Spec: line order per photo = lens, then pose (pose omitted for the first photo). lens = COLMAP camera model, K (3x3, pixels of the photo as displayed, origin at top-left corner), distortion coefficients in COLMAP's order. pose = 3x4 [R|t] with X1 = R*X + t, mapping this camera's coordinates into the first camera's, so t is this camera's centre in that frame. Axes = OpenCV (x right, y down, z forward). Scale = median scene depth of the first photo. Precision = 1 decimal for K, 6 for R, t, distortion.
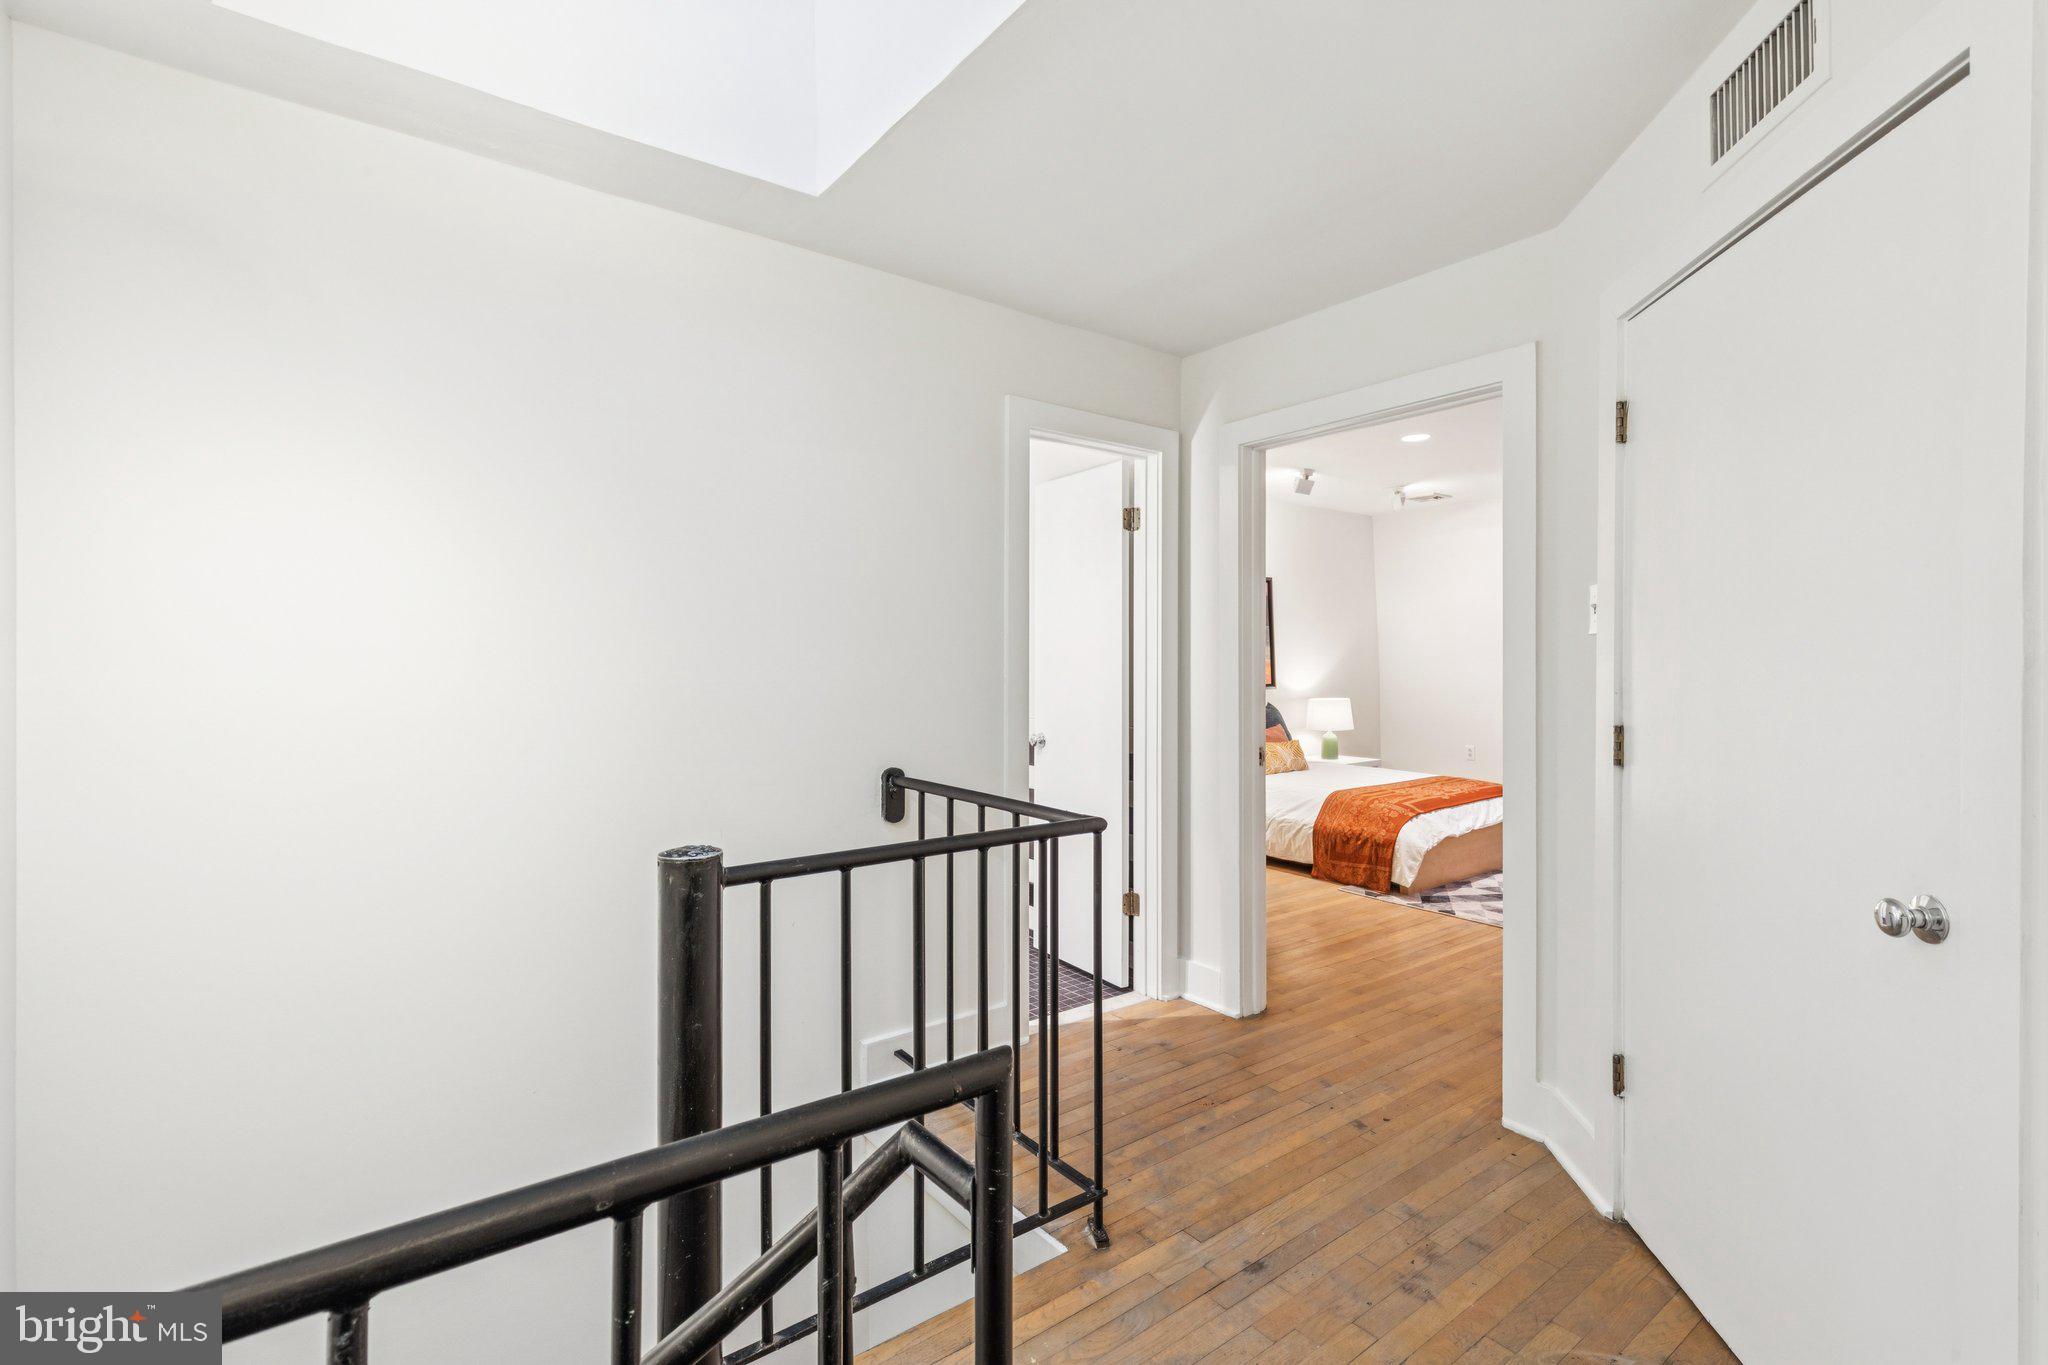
lens RADIAL K [[920.1, 0, 1018.4], [0, 920.1, 656.4], [0, 0, 1]] dist [0.000642, 0.000008]
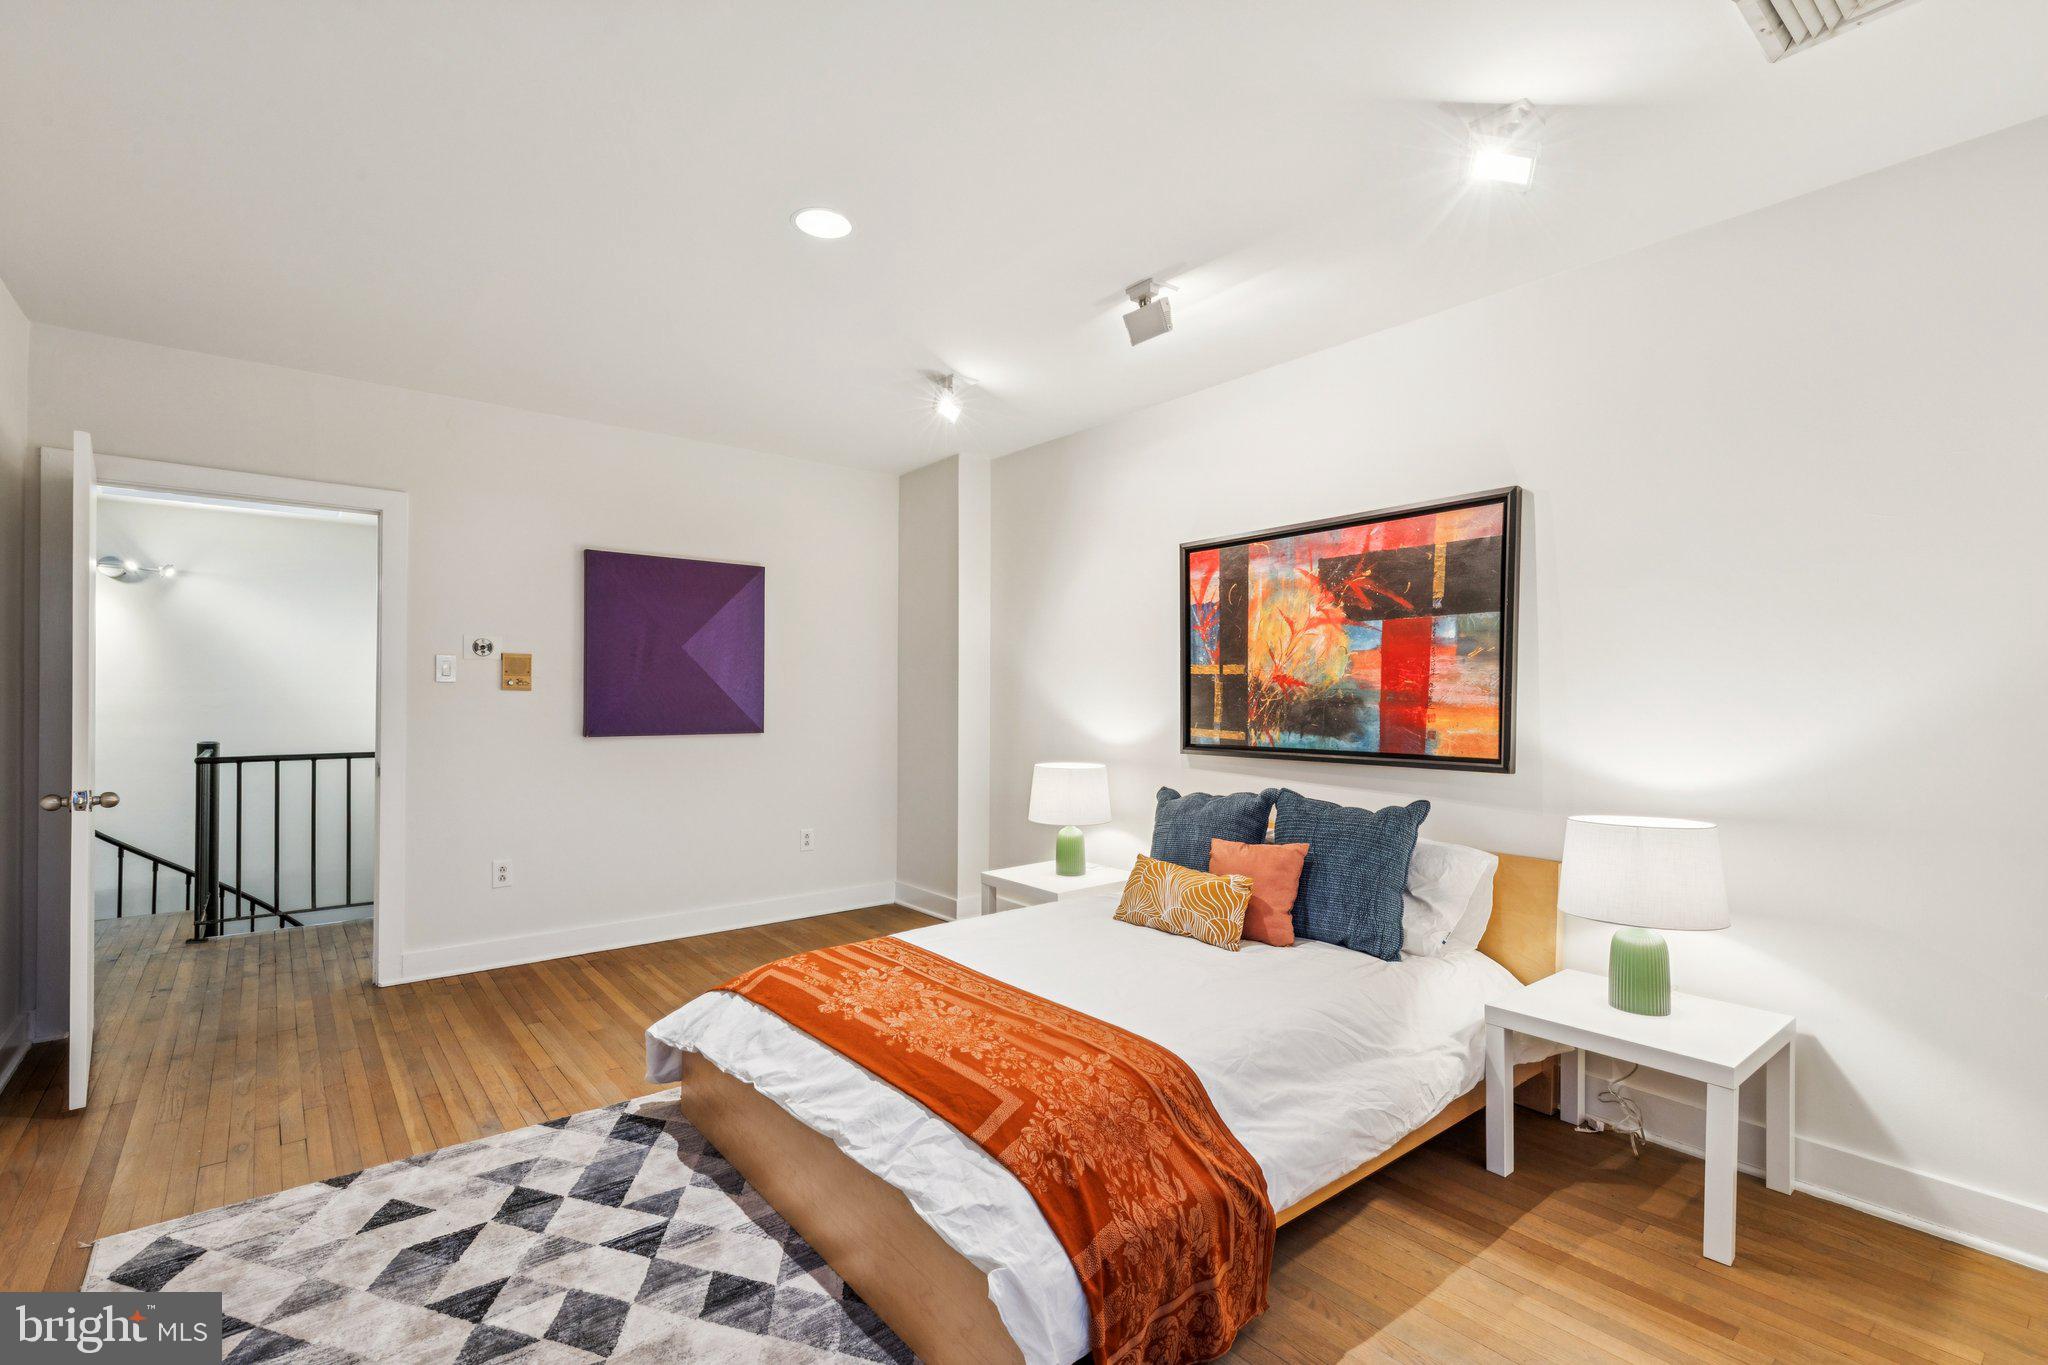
lens RADIAL K [[933.4, 0, 1038.0], [0, 933.4, 694.7], [0, 0, 1]] dist [0.002861, 0.000070]
pose [[0.049541, -0.004410, -0.998762, 0.953399], [-0.004029, 0.999981, -0.004615, 0.007390], [0.998764, 0.004252, 0.049523, 1.128182]]
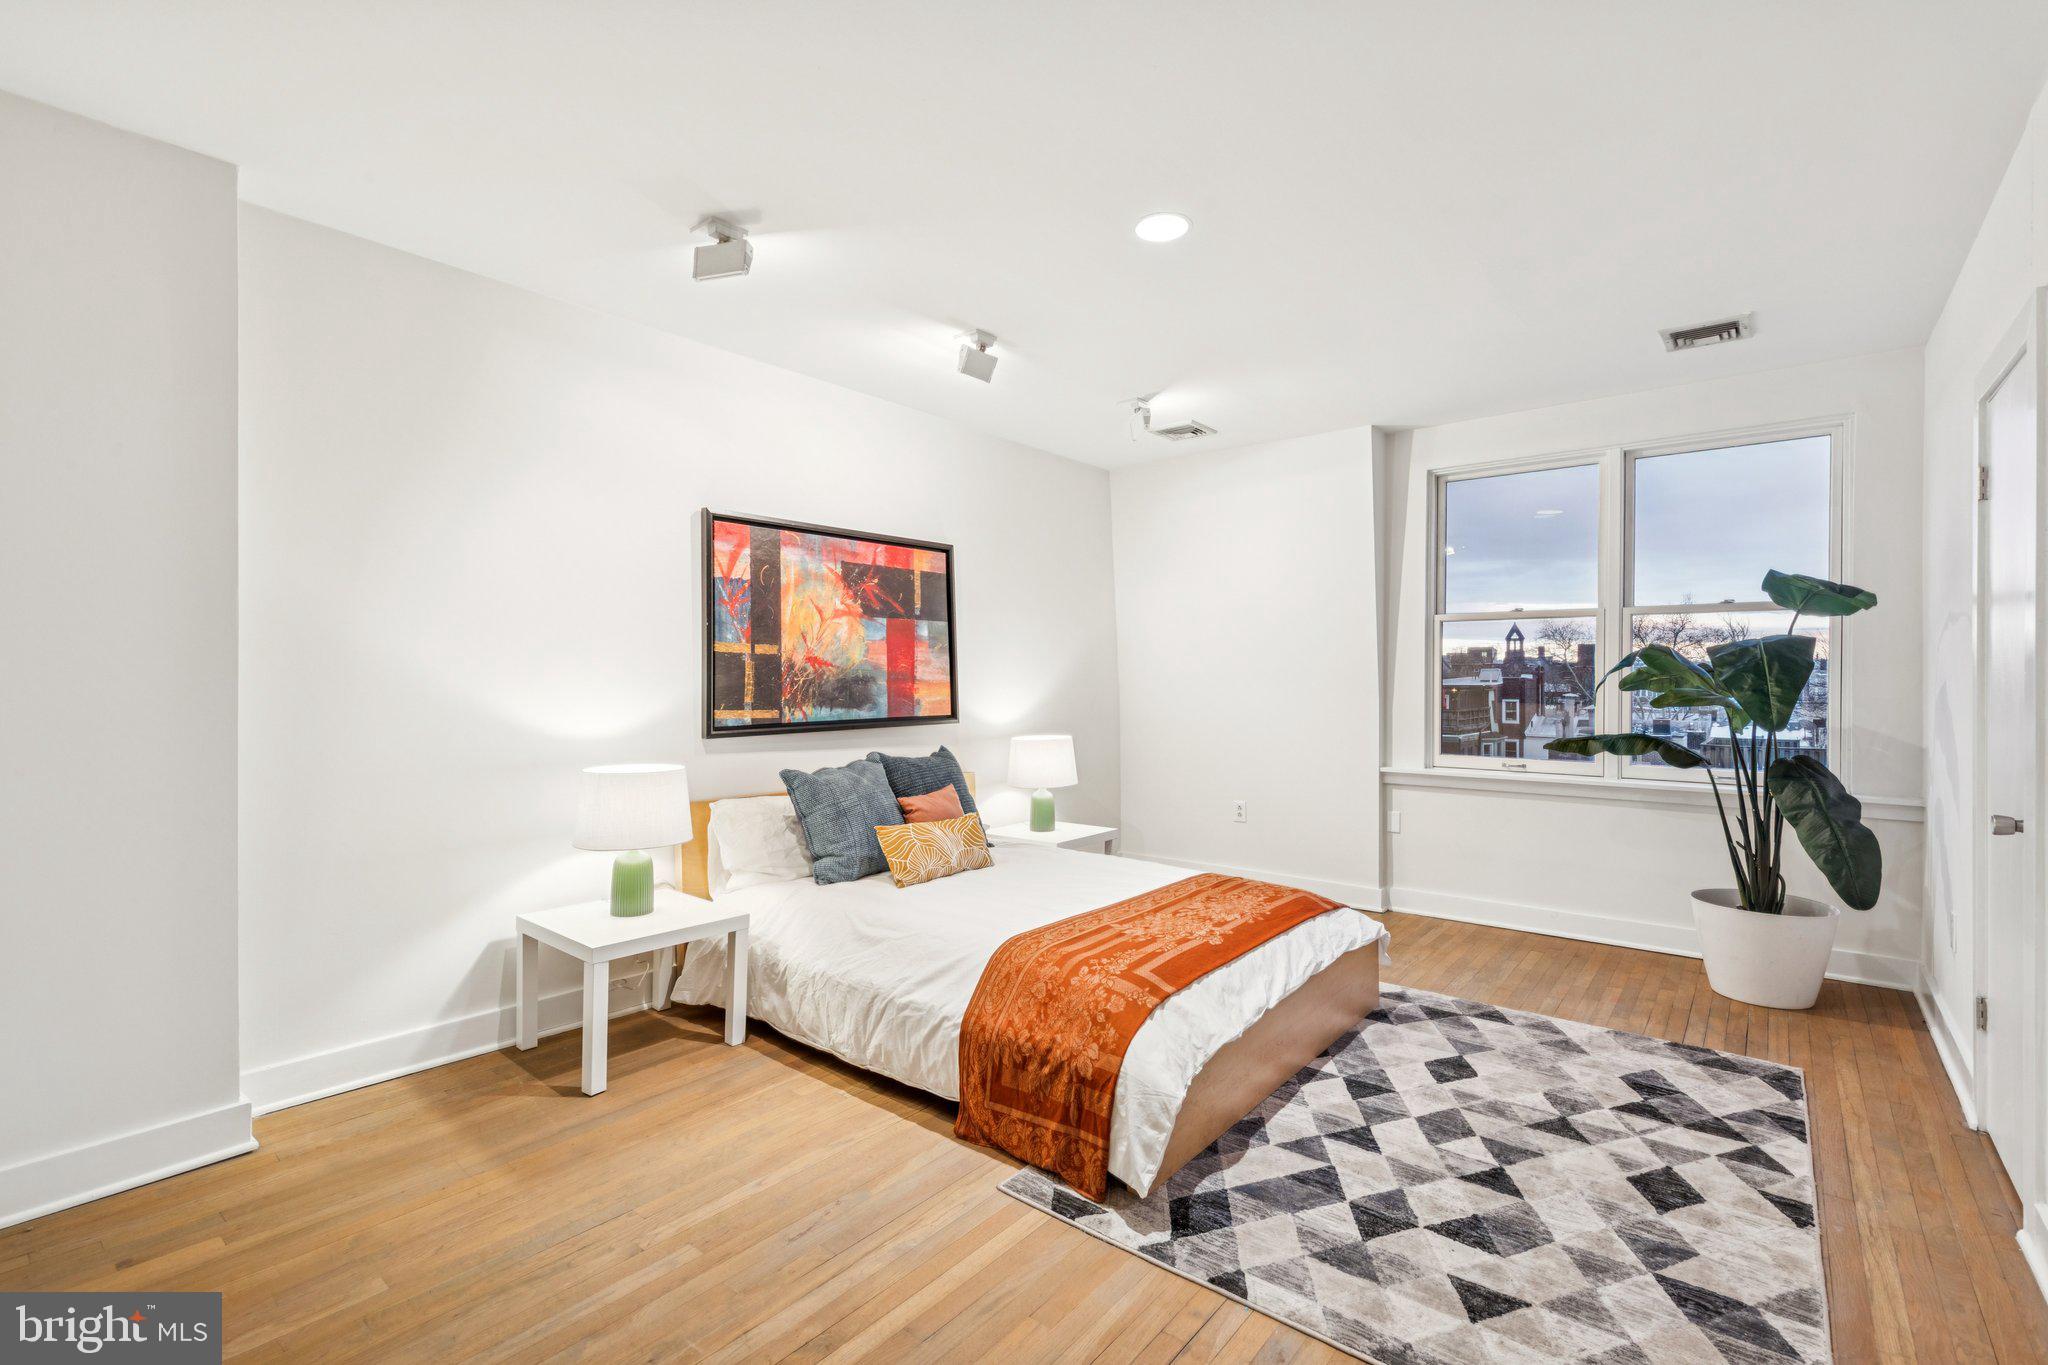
lens RADIAL K [[920.6, 0, 1024.0], [0, 920.6, 682.5], [0, 0, 1]] dist [0.001914, 0.000121]
pose [[0.969644, -0.003627, 0.244492, 0.245211], [0.001975, 0.999974, 0.007001, 0.005295], [-0.244511, -0.006306, 0.969626, 0.551477]]
